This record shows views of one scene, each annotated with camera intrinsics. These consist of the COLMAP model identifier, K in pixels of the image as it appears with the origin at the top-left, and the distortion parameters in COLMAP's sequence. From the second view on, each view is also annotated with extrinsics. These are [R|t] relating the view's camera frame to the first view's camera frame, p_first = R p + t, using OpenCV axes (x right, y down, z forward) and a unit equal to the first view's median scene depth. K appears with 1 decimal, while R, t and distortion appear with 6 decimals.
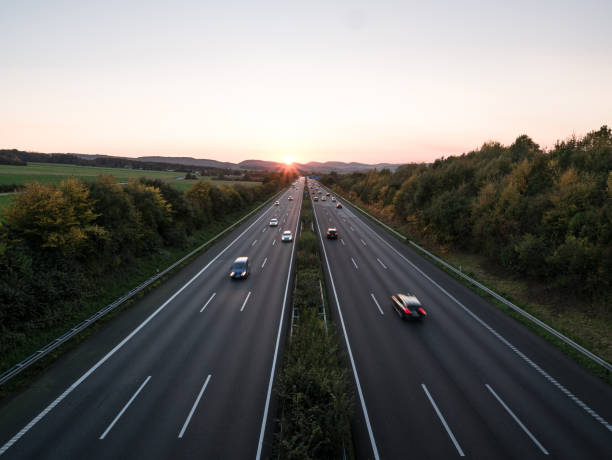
lens RADIAL K [[441.0, 0, 304.8], [0, 441.0, 227.2], [0, 0, 1]] dist [-0.022685, 0.006182]
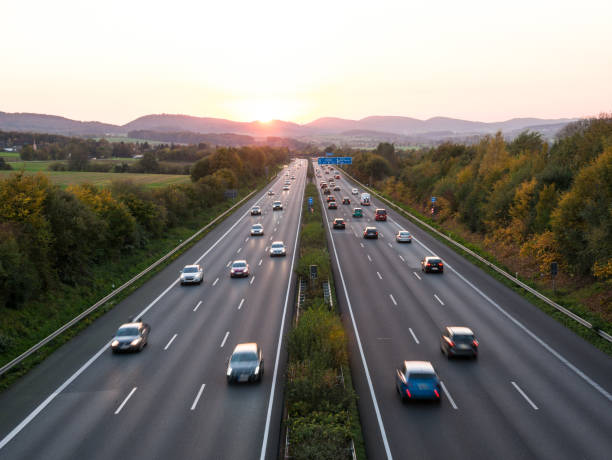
lens RADIAL K [[501.0, 0, 305.3], [0, 501.0, 226.7], [0, 0, 1]] dist [0.012524, 0.004586]
pose [[0.999875, -0.013441, -0.008286, 0.001412], [0.013652, 0.999568, 0.026025, -0.070990], [0.007933, -0.026135, 0.999627, 0.604765]]
